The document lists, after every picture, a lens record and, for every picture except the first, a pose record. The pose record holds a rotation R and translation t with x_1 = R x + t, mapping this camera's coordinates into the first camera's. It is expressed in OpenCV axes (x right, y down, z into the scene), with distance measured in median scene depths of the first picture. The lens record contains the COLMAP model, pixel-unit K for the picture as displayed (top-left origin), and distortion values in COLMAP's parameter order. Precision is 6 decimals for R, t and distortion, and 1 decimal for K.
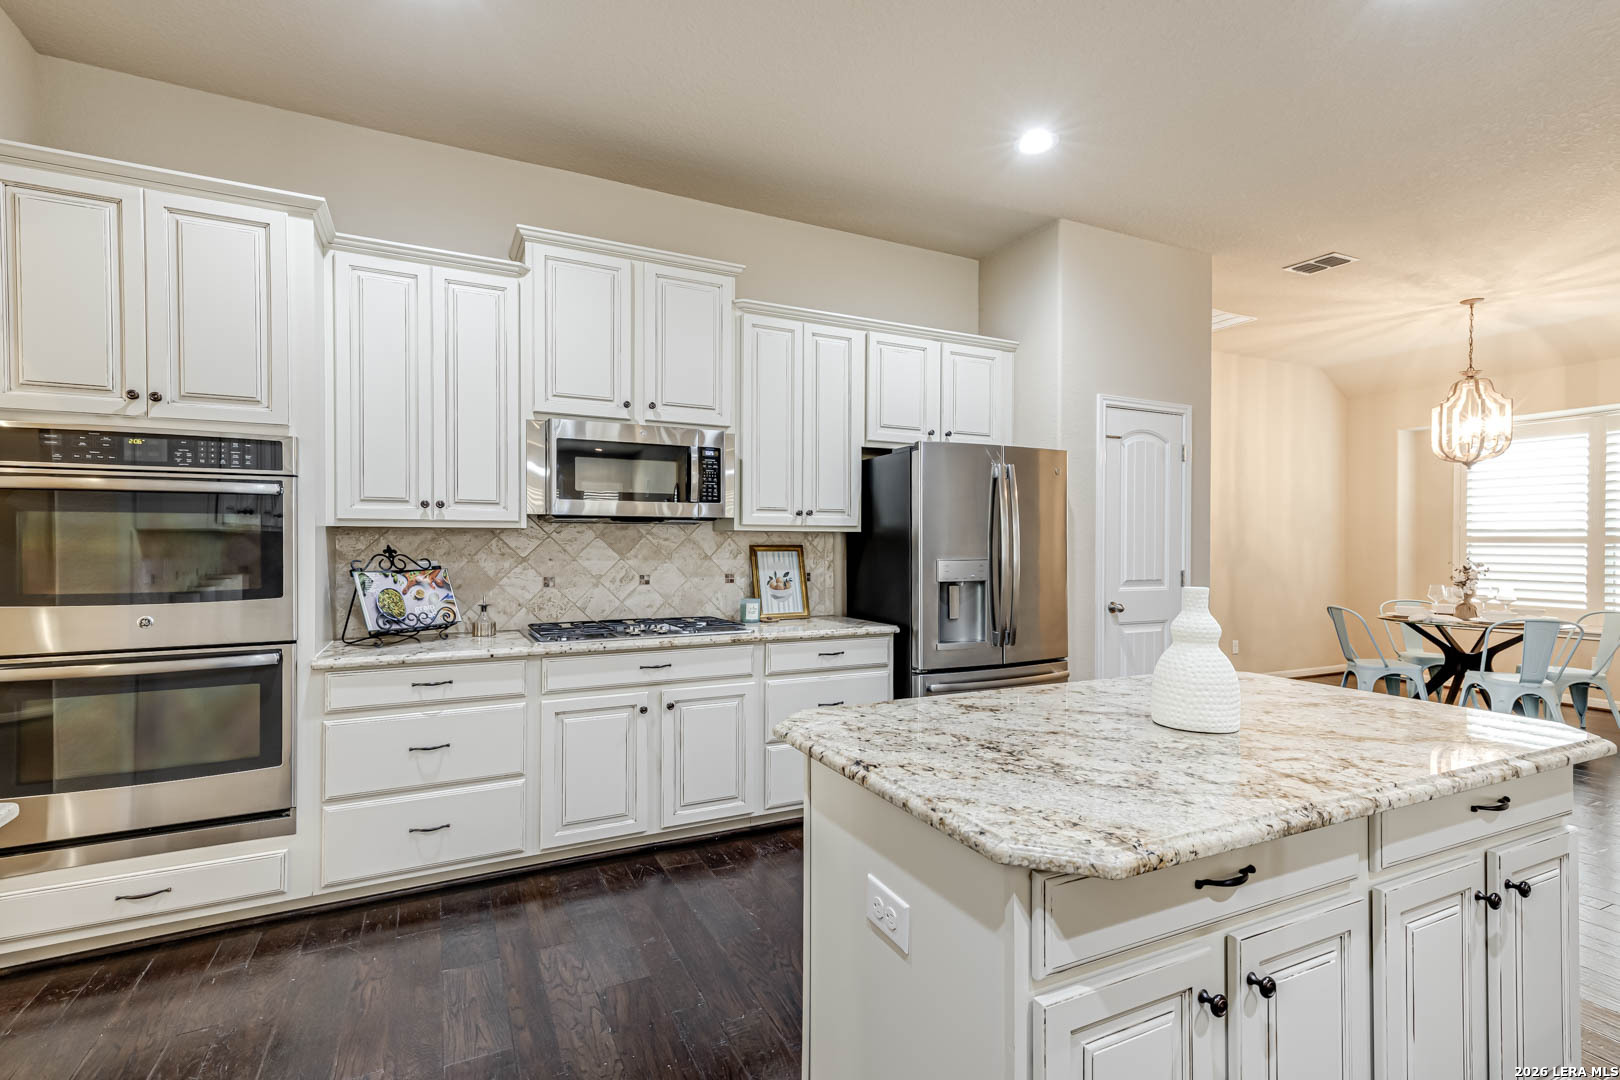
lens RADIAL K [[733.8, 0, 782.6], [0, 733.8, 542.1], [0, 0, 1]] dist [0.000725, 0.000139]
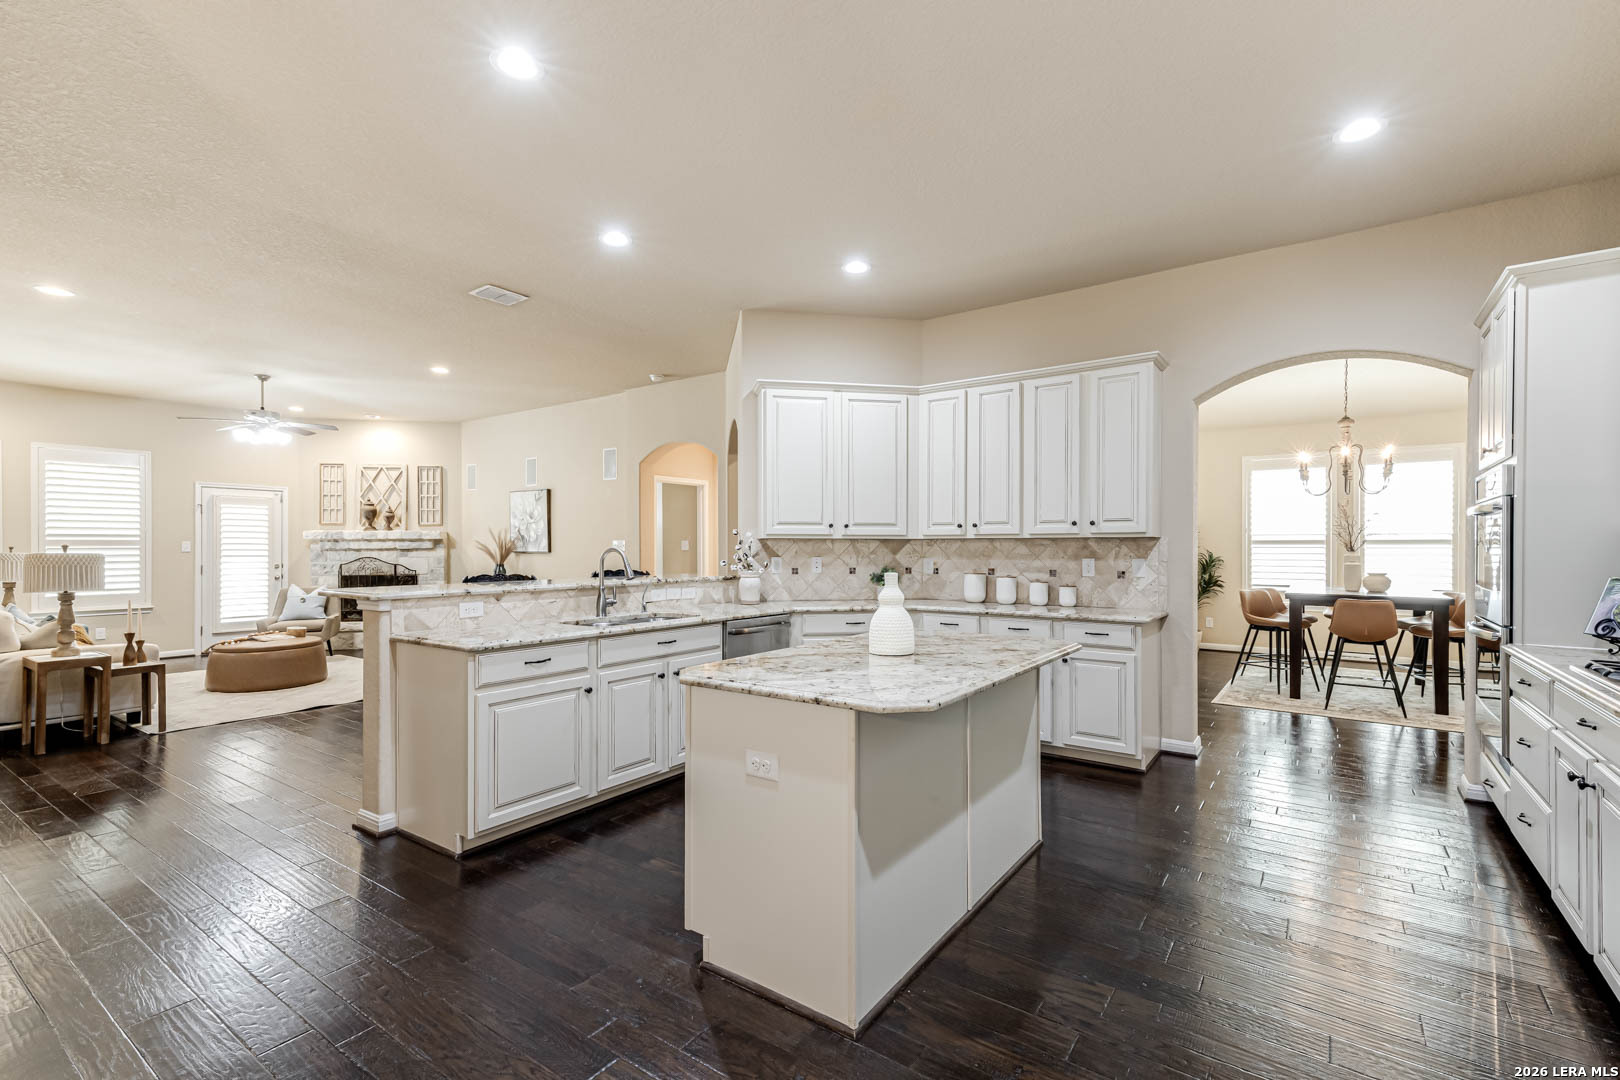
lens RADIAL K [[721.5, 0, 809.2], [0, 721.5, 522.0], [0, 0, 1]] dist [0.023224, 0.000027]
pose [[0.873342, 0.020601, 0.486672, -0.454687], [-0.000251, 0.999124, -0.041842, 0.006164], [-0.487108, 0.036420, 0.872582, -0.201946]]
